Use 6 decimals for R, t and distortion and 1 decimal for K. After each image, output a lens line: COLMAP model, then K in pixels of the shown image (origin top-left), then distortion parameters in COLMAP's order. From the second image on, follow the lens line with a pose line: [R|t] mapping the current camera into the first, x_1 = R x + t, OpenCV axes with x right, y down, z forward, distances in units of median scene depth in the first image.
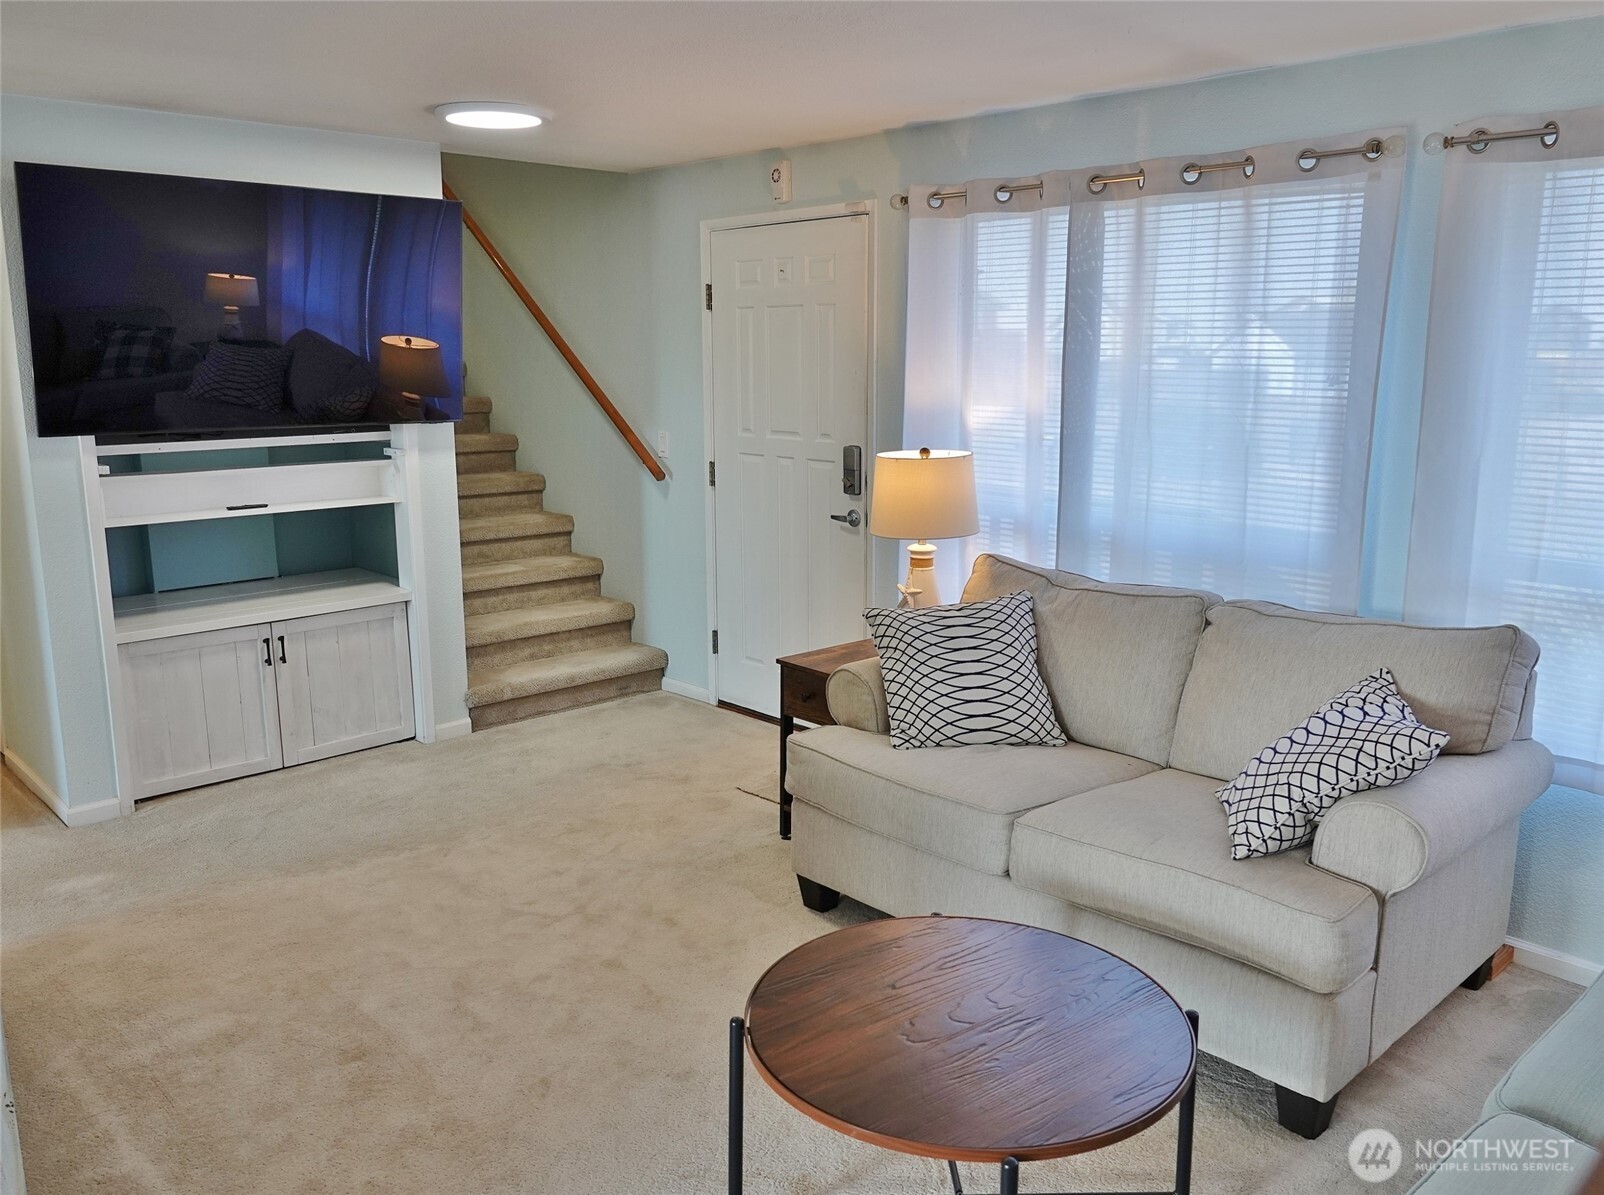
lens RADIAL K [[1256.3, 0, 802.0], [0, 1256.3, 597.5], [0, 0, 1]] dist [-0.002440, -0.003397]
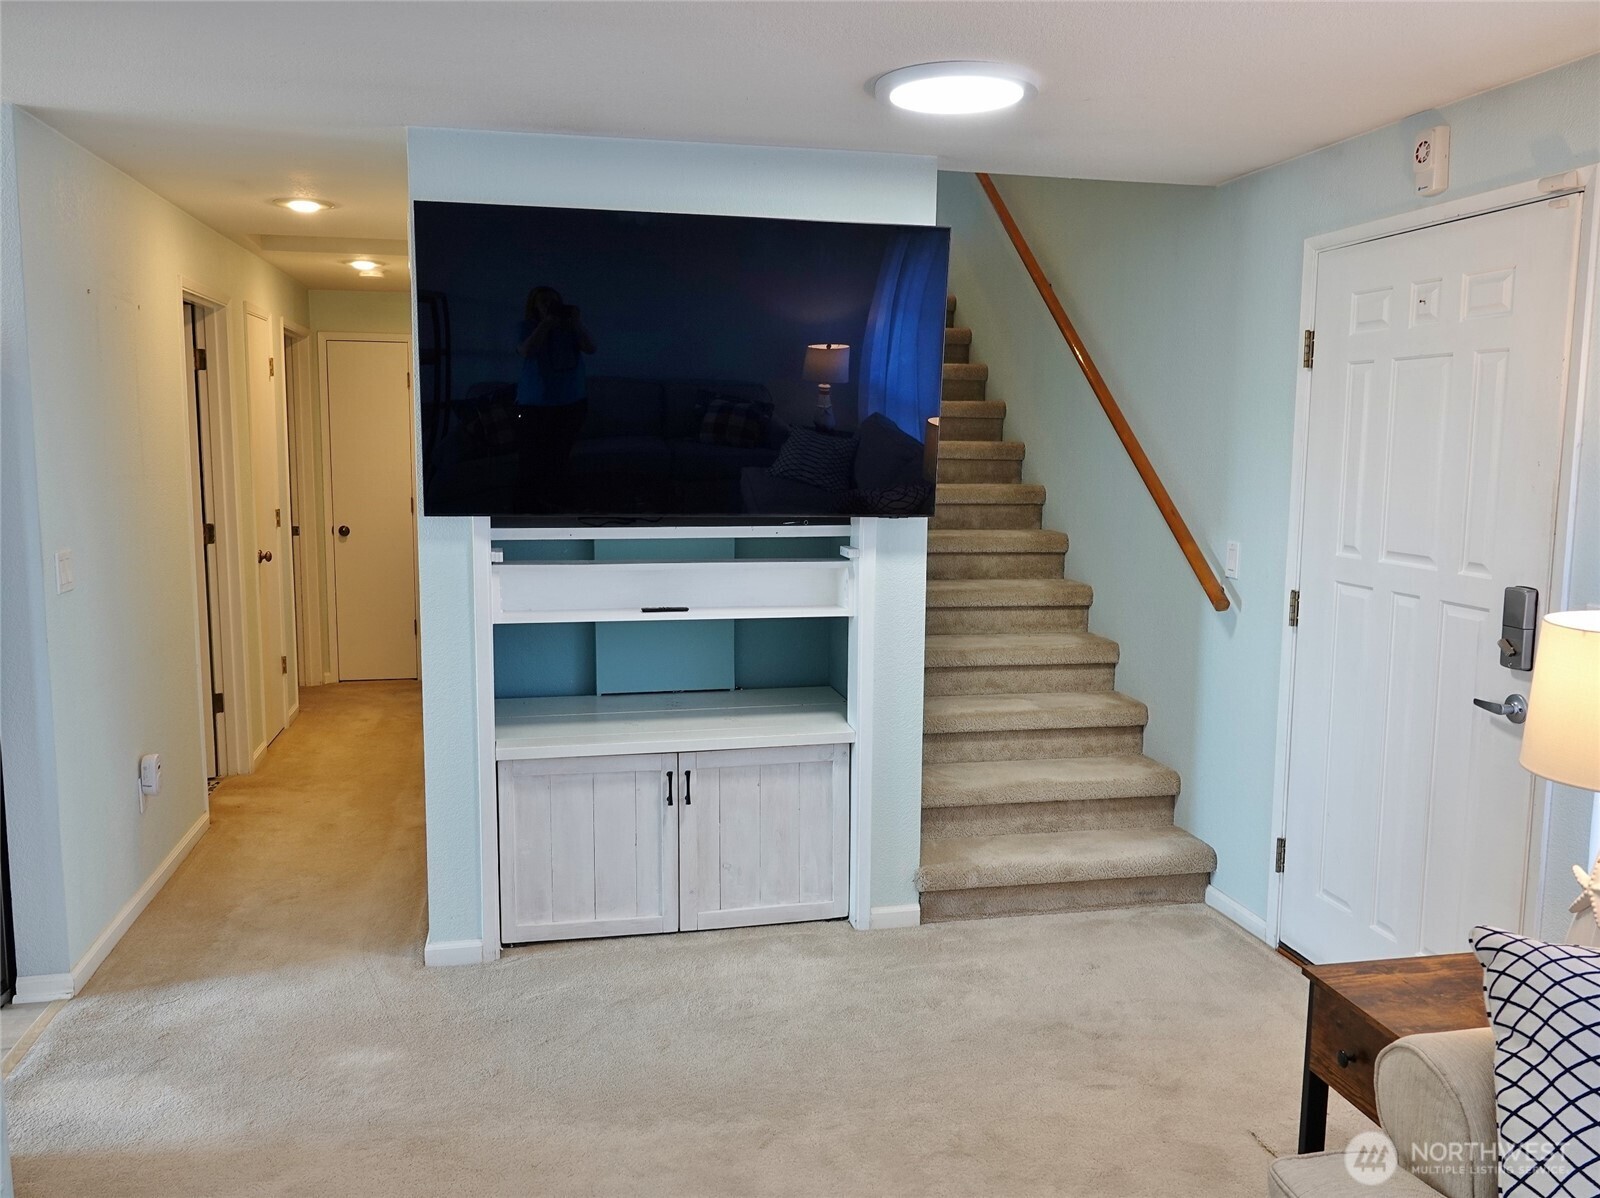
lens RADIAL K [[1243.0, 0, 806.6], [0, 1243.0, 594.1], [0, 0, 1]] dist [0.003929, -0.002898]
pose [[0.856978, 0.074059, -0.510003, 0.046886], [-0.109727, 0.993150, -0.040161, -0.053607], [0.503535, 0.090378, 0.859235, 0.310928]]
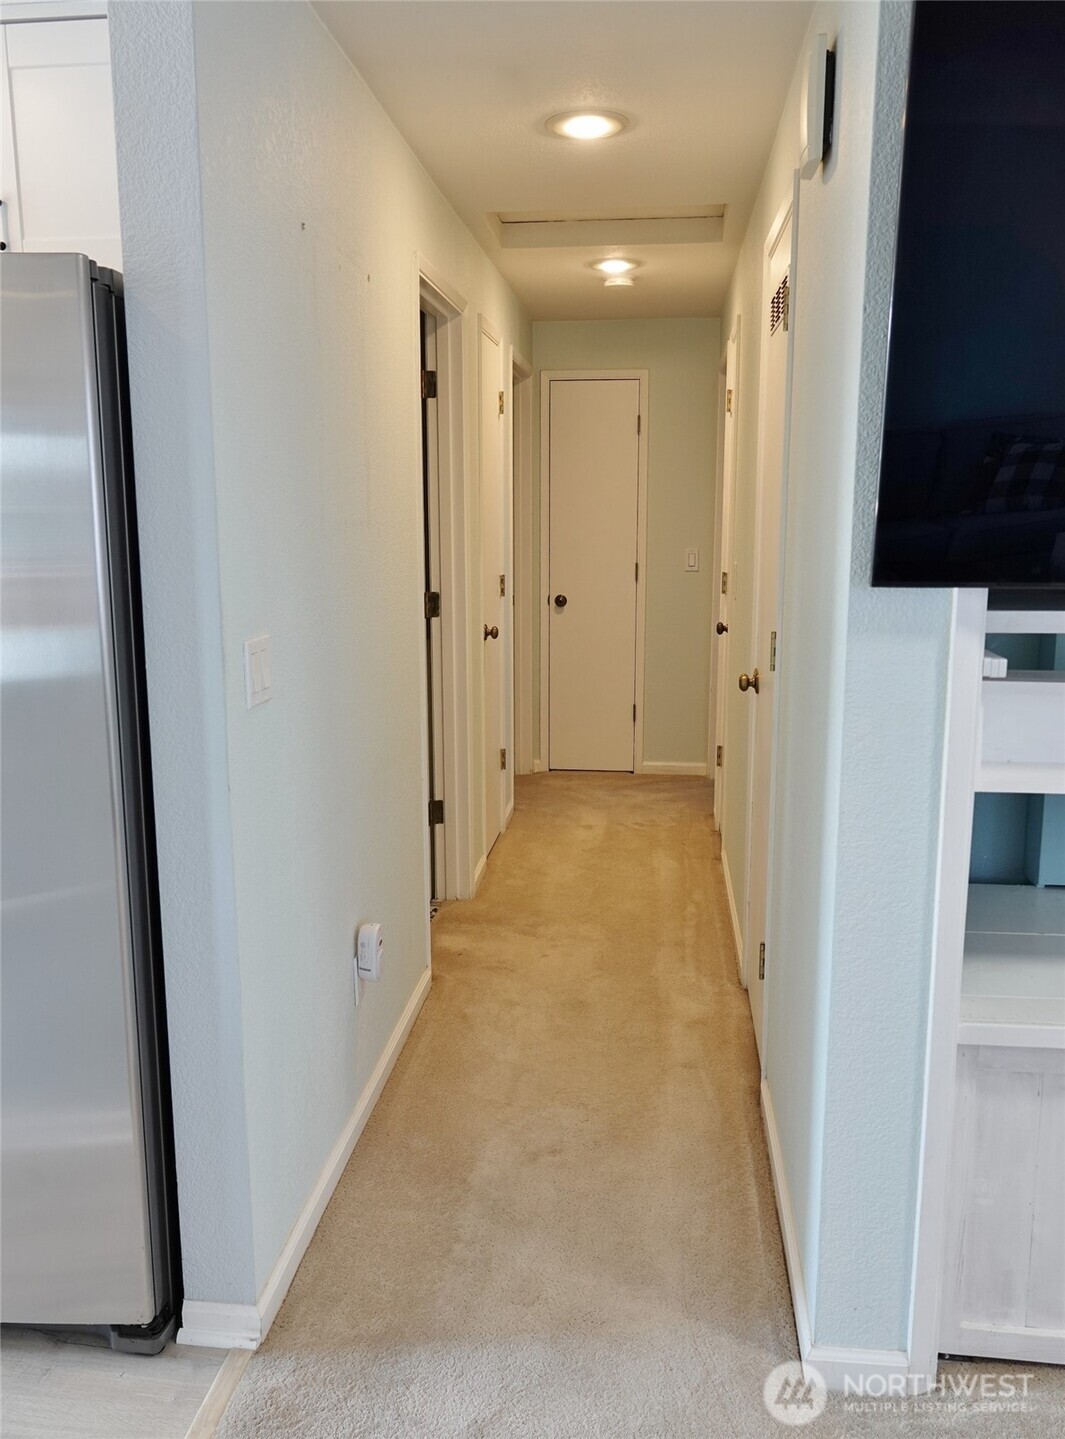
lens RADIAL K [[1127.1, 0, 531.0], [0, 1127.1, 701.9], [0, 0, 1]] dist [-0.002440, -0.003397]
pose [[0.644819, 0.126545, -0.753787, -0.296145], [-0.144914, 0.988553, 0.041992, -0.067442], [0.750472, 0.082157, 0.655775, 0.507280]]
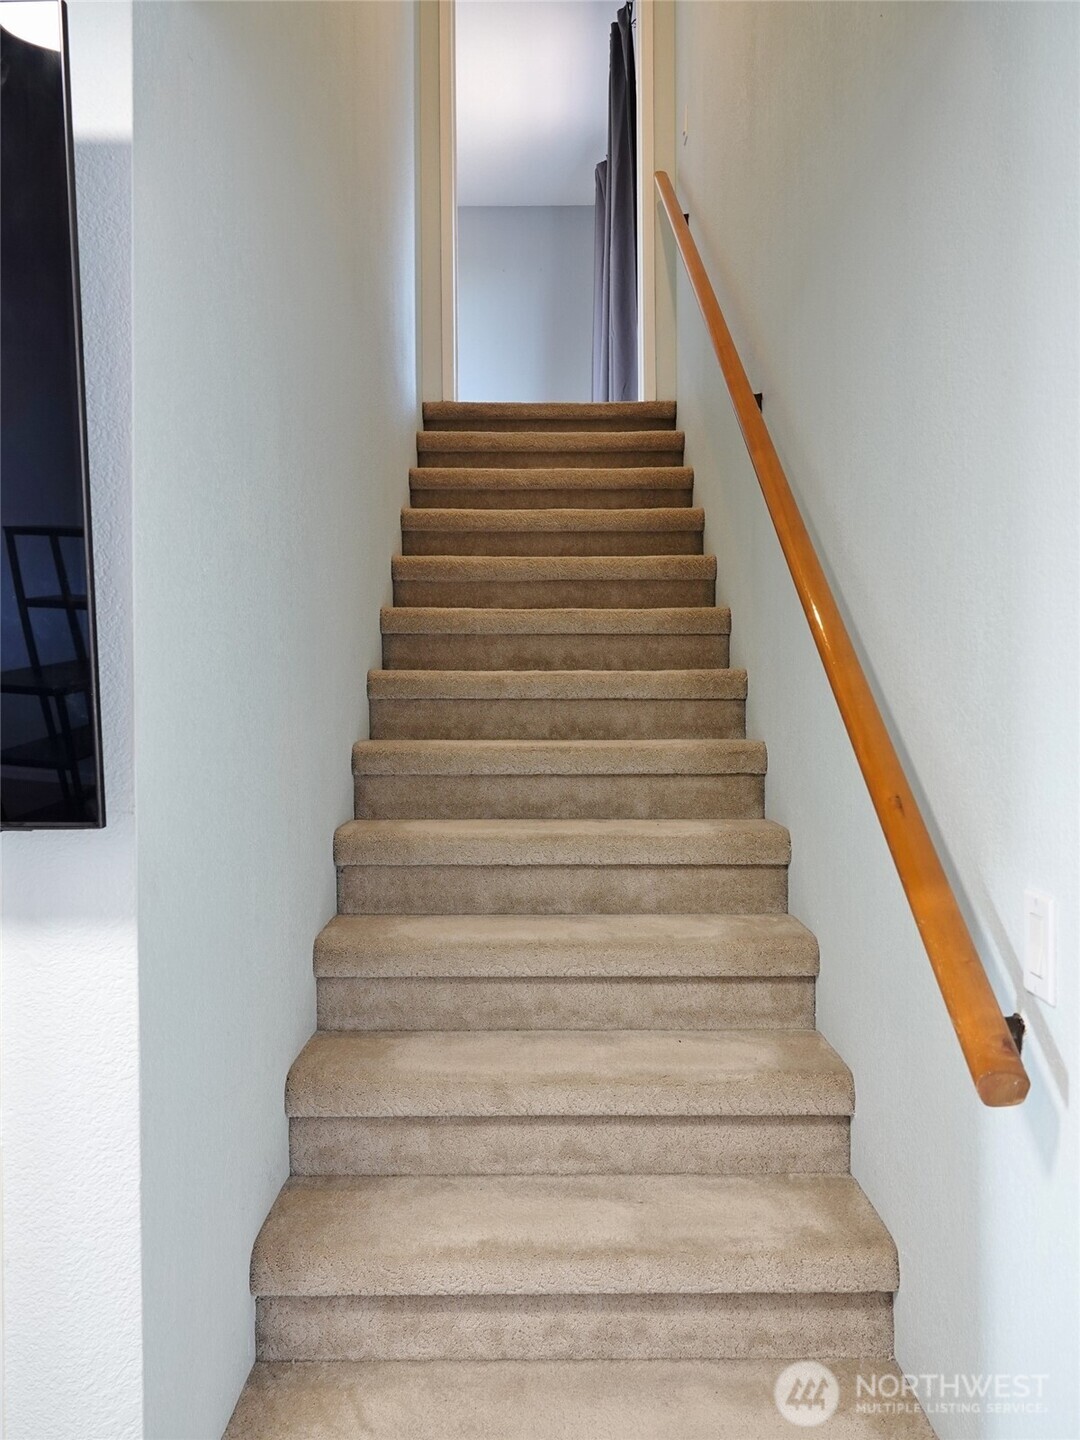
lens RADIAL K [[1118.7, 0, 540.0], [0, 1118.7, 720.0], [0, 0, 1]] dist [0.003929, -0.002898]
pose [[0.726743, 0.001770, -0.686907, -0.035657], [-0.122656, 0.984260, -0.127233, -0.138419], [0.675869, 0.176719, 0.715521, 0.855170]]
